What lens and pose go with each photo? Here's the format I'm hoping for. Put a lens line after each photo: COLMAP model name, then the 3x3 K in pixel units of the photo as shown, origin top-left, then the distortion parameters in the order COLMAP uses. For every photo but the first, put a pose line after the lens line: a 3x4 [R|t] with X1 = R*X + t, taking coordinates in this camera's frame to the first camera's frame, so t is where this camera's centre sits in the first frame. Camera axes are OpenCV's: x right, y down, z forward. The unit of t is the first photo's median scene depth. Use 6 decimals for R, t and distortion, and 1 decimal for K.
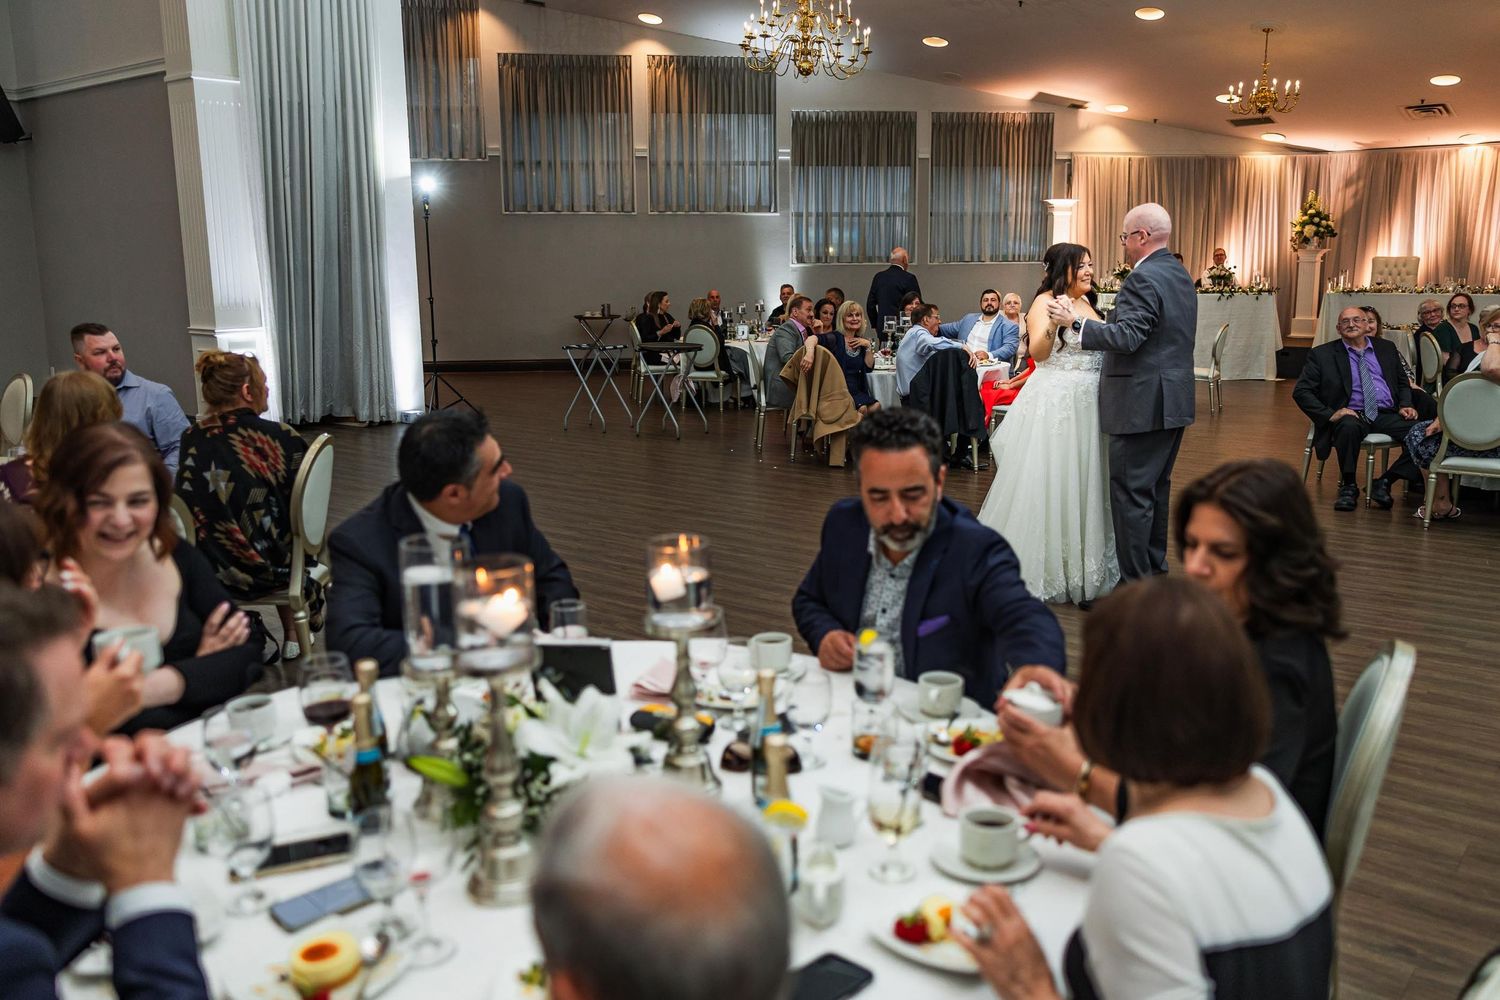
lens RADIAL K [[1239.9, 0, 750.0], [0, 1239.9, 500.0], [0, 0, 1]] dist [-0.009648, 0.005430]
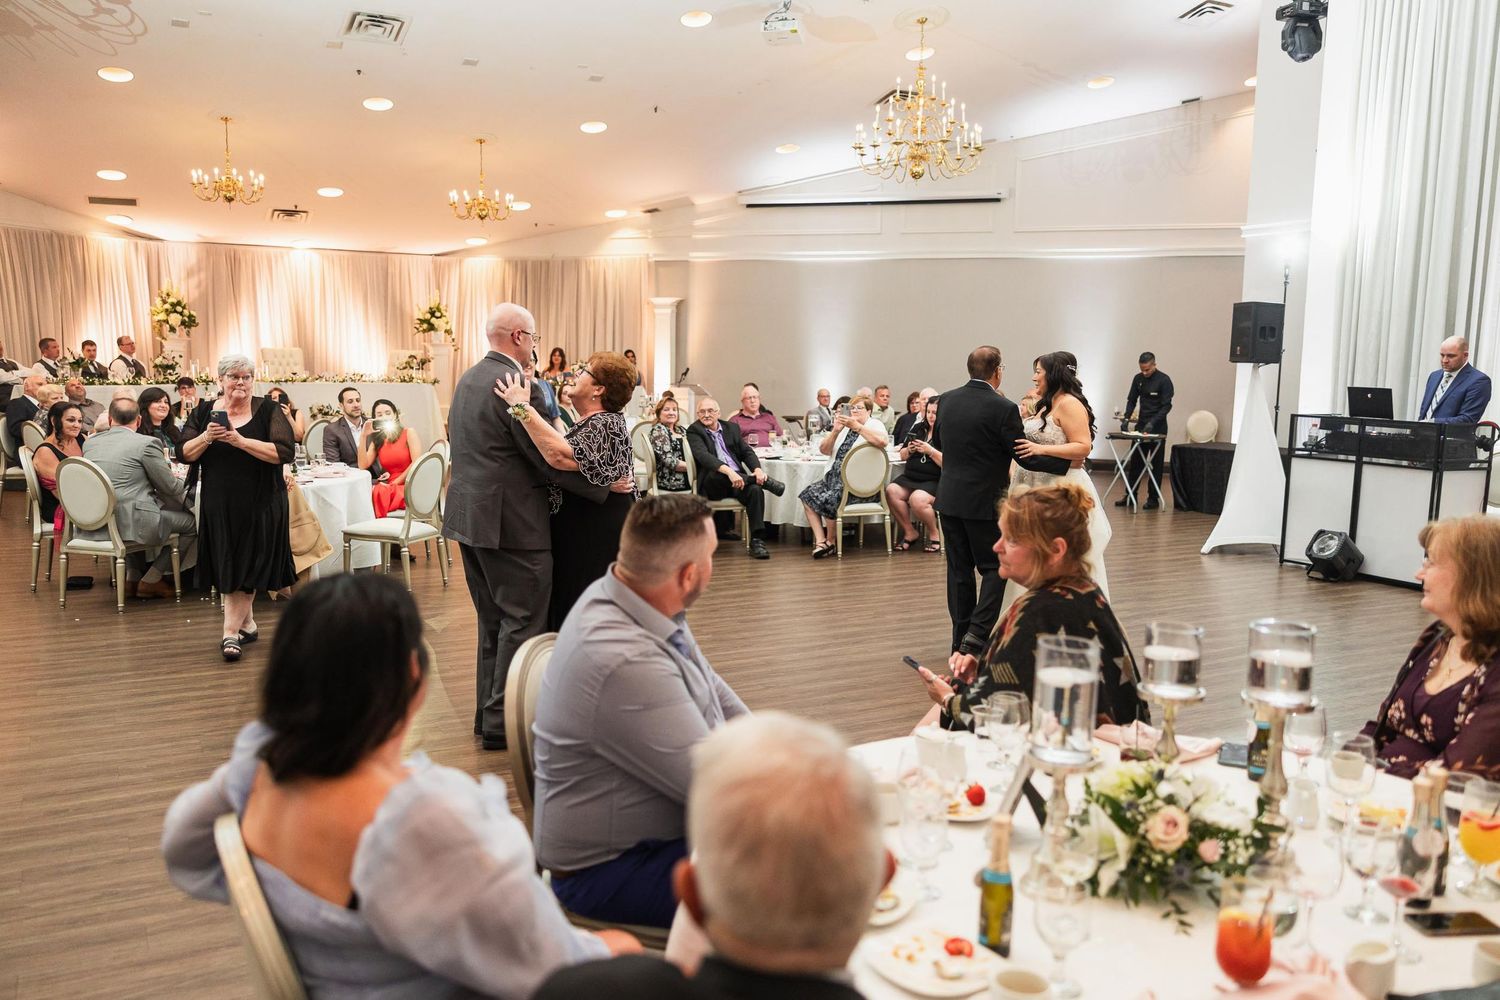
lens RADIAL K [[1191.8, 0, 751.9], [0, 1191.8, 544.6], [0, 0, 1]] dist [-0.005483, -0.002232]
pose [[0.370343, -0.131554, 0.919532, -0.273453], [0.152973, 0.985042, 0.079317, -0.045682], [-0.916212, 0.111289, 0.384928, 0.233161]]
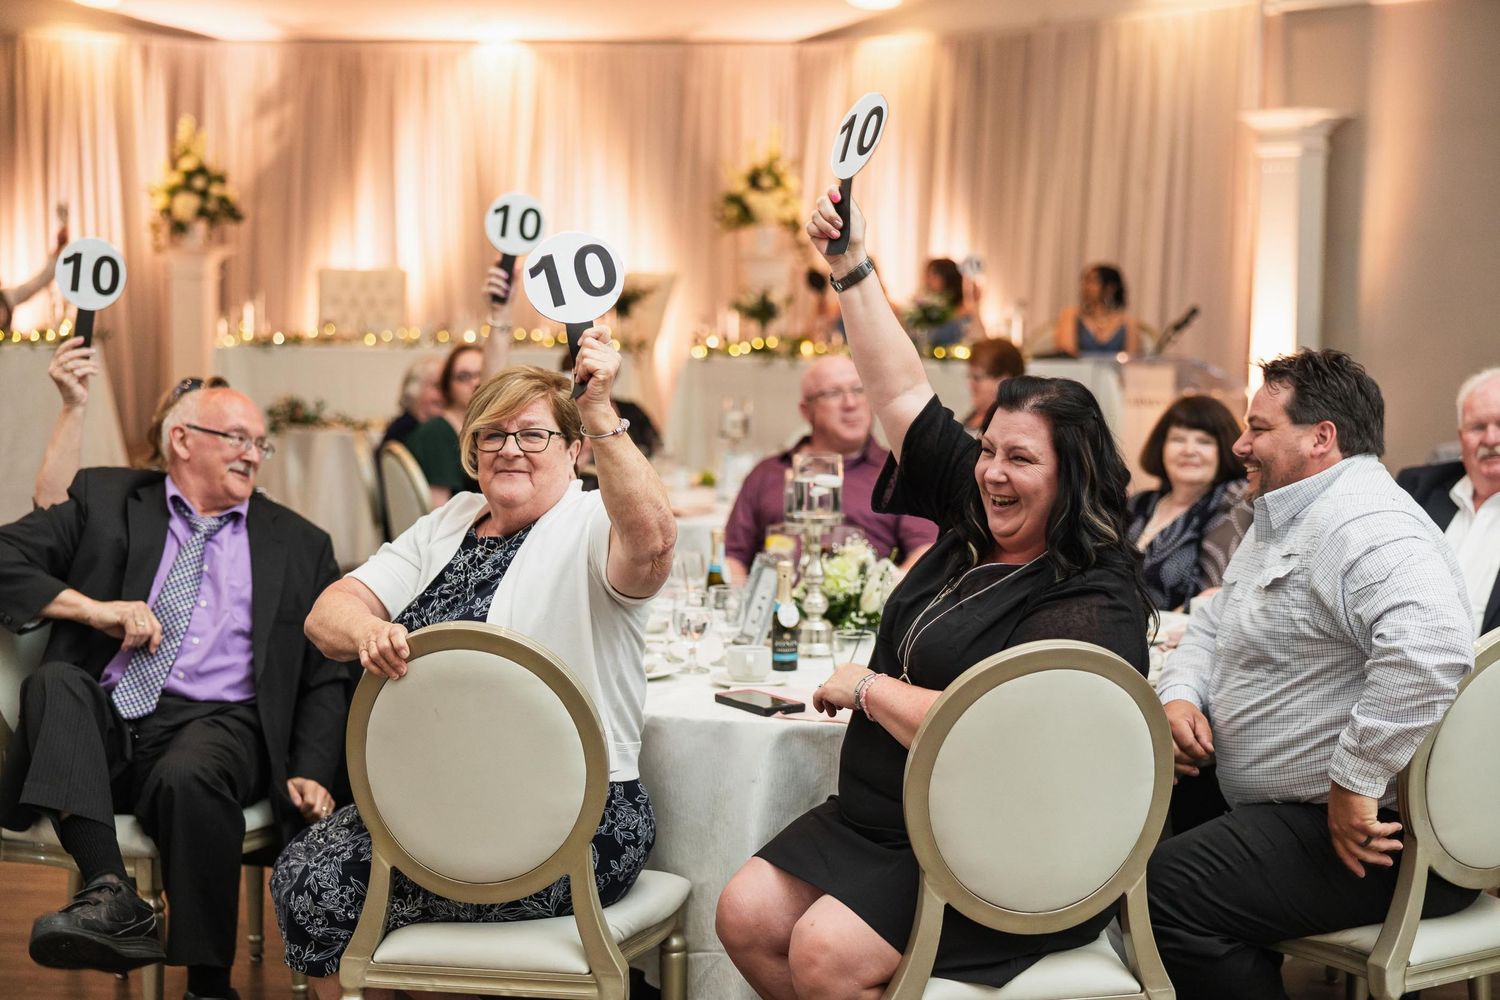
lens RADIAL K [[2340.6, 0, 750.0], [0, 2340.6, 500.0], [0, 0, 1]] dist [0.018480, 0.083796]
pose [[0.819998, -0.027336, 0.571714, 0.134699], [0.085094, 0.993581, -0.074542, -0.033206], [-0.566006, 0.109774, 0.817060, 0.210462]]
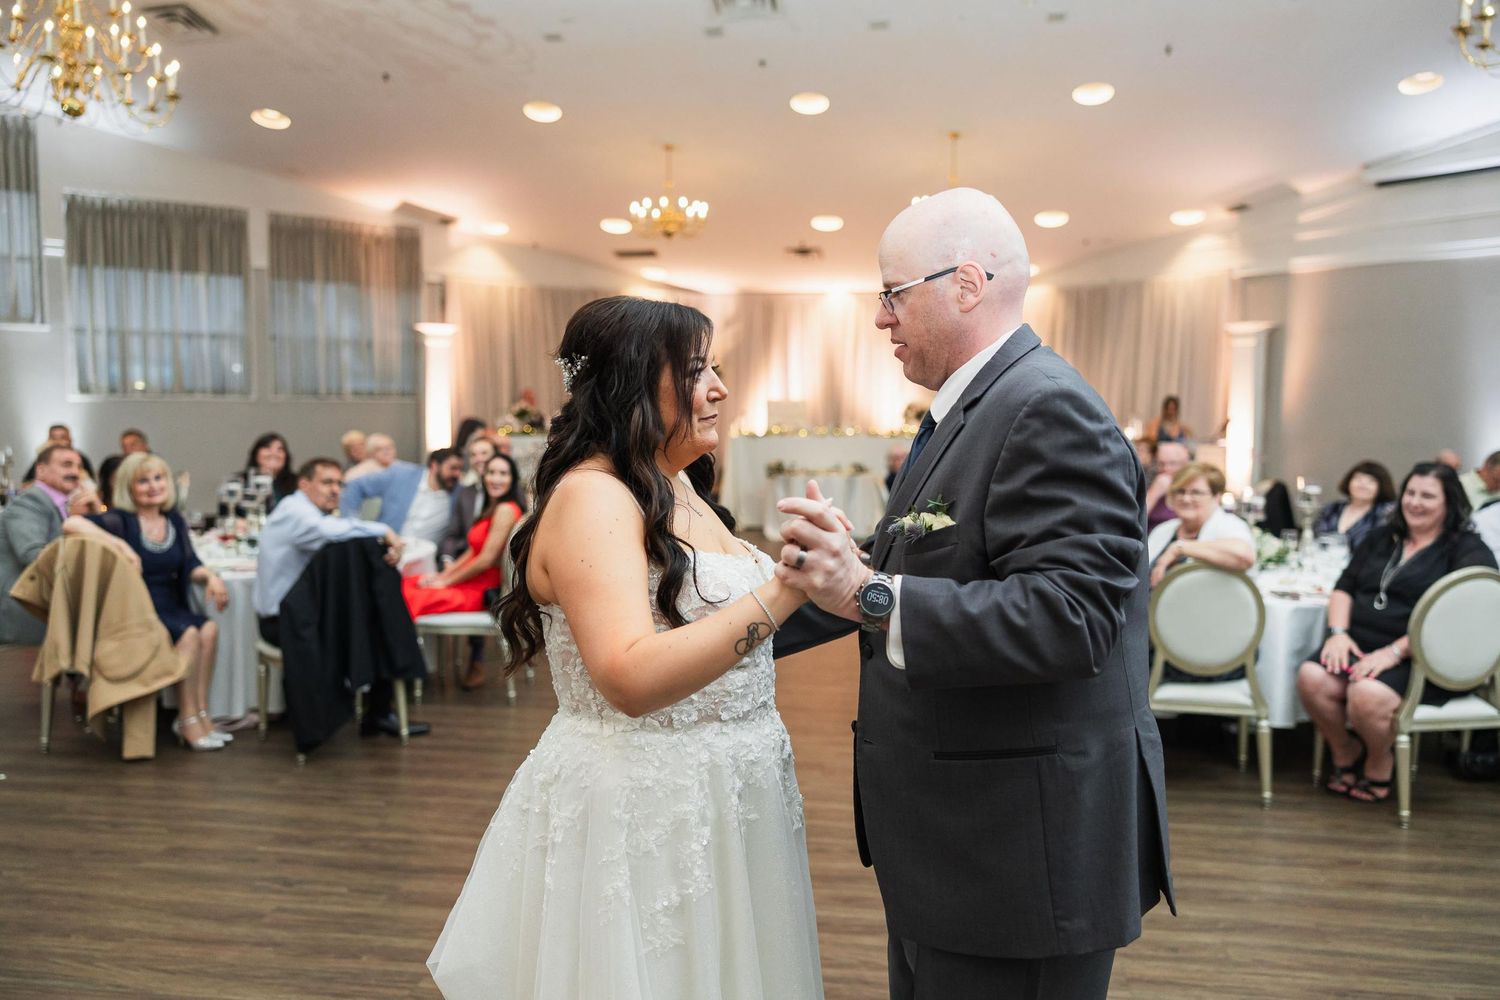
lens RADIAL K [[1162.2, 0, 750.0], [0, 1162.2, 500.0], [0, 0, 1]] dist [-0.001064, 0.004576]
pose [[0.855928, -0.026435, 0.516420, 0.021186], [0.081597, 0.993085, -0.084407, -0.039918], [-0.510617, 0.114384, 0.852166, 0.225324]]
